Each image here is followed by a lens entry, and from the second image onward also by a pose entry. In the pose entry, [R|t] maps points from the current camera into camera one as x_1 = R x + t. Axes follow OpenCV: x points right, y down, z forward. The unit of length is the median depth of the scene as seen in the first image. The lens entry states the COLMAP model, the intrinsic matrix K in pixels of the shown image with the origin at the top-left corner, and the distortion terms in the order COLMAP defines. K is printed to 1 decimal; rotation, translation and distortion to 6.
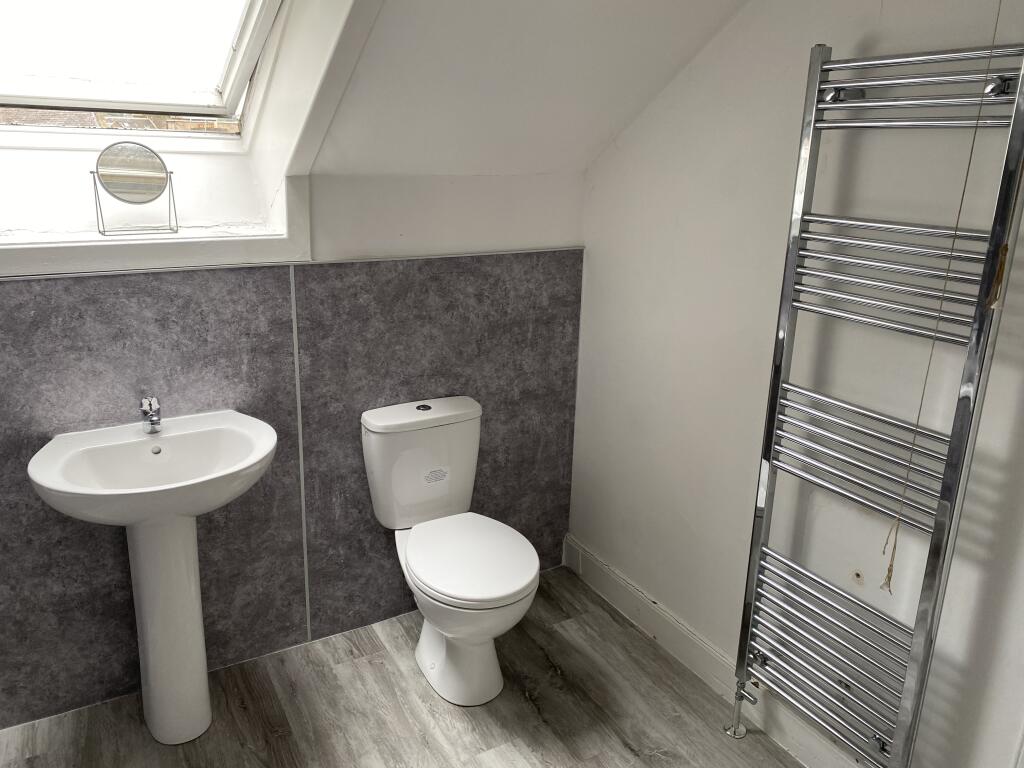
lens RADIAL K [[803.3, 0, 512.0], [0, 803.3, 384.0], [0, 0, 1]] dist [0.044336, -0.005292]
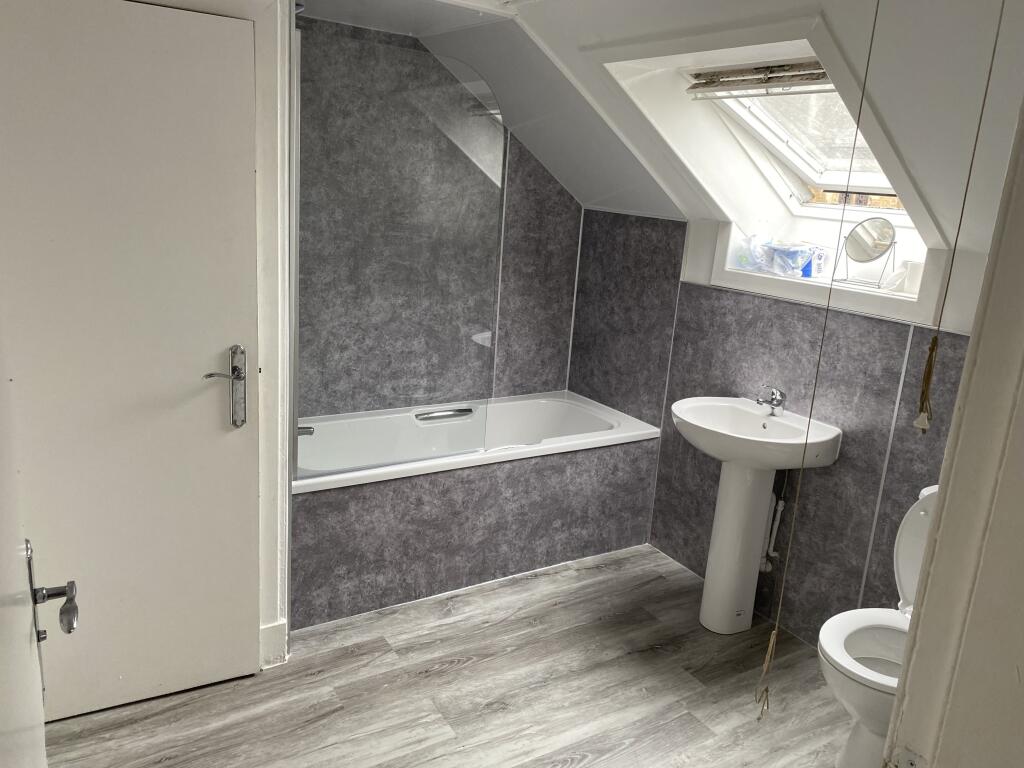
lens RADIAL K [[771.5, 0, 512.0], [0, 771.5, 384.0], [0, 0, 1]] dist [-0.122755, -0.000892]
pose [[0.006117, 0.225510, -0.974222, 0.763886], [-0.326795, 0.921198, 0.211185, -0.112267], [0.945076, 0.317079, 0.079330, 0.434360]]
